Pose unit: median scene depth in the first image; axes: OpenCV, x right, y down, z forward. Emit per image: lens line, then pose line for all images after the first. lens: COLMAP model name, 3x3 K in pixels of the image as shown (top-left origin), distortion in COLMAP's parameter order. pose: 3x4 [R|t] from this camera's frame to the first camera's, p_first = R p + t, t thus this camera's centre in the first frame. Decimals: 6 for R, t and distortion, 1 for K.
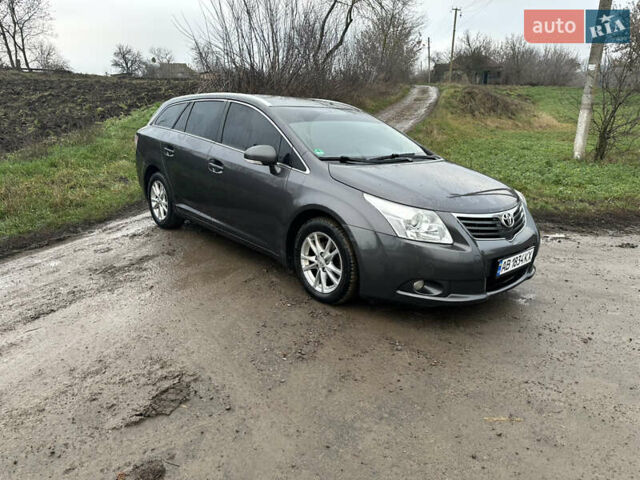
lens RADIAL K [[461.2, 0, 320.0], [0, 461.2, 240.0], [0, 0, 1]] dist [0.059749, -0.055632]
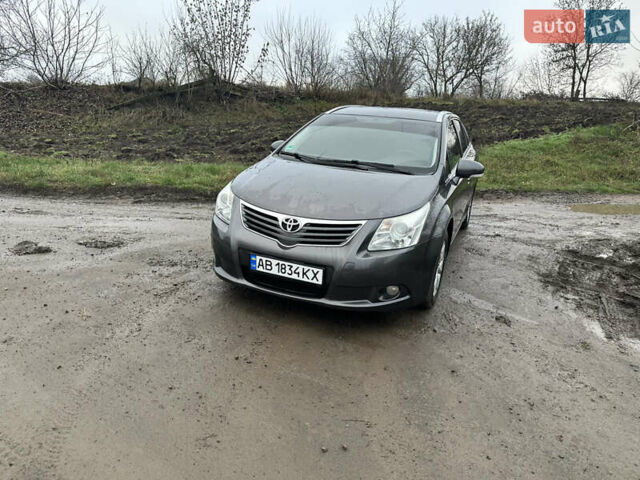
lens RADIAL K [[458.4, 0, 320.0], [0, 458.4, 240.0], [0, 0, 1]] dist [0.045914, -0.045354]
pose [[0.431429, 0.249478, -0.866966, 0.569829], [-0.299530, 0.946100, 0.123194, -0.067346], [0.850970, 0.206533, 0.482901, 0.270269]]
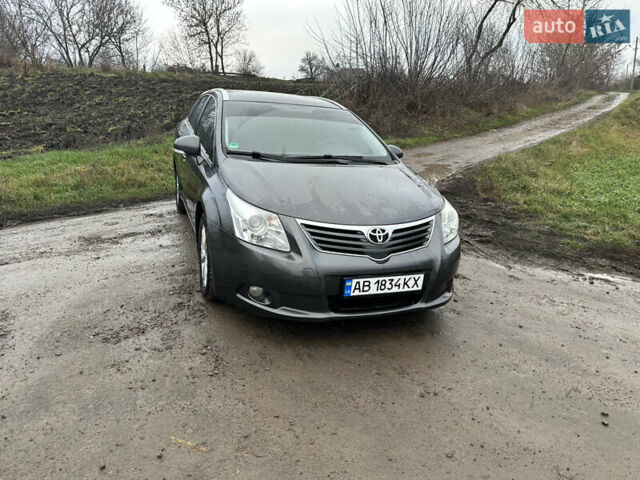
lens RADIAL K [[458.4, 0, 320.0], [0, 458.4, 240.0], [0, 0, 1]] dist [0.045914, -0.045354]
pose [[0.930025, 0.129347, -0.343980, 0.268982], [-0.131628, 0.991156, 0.016822, -0.015988], [0.343113, 0.029632, 0.938826, 0.072287]]
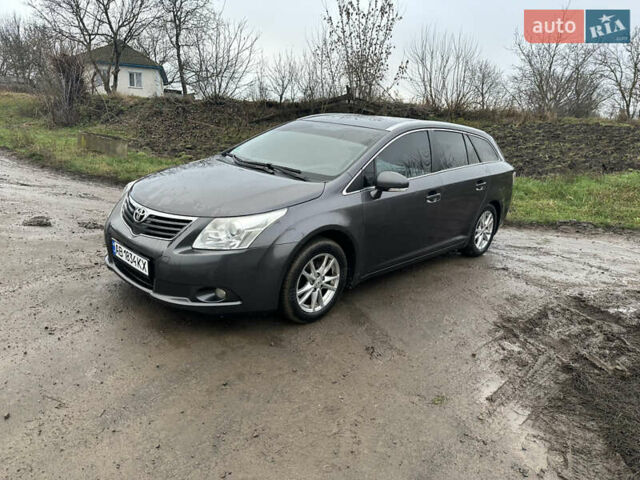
lens RADIAL K [[458.4, 0, 320.0], [0, 458.4, 240.0], [0, 0, 1]] dist [0.045914, -0.045354]
pose [[0.075172, 0.244432, -0.966748, 0.634698], [-0.356559, 0.911983, 0.202860, -0.151008], [0.931244, 0.329453, 0.155710, 0.552292]]
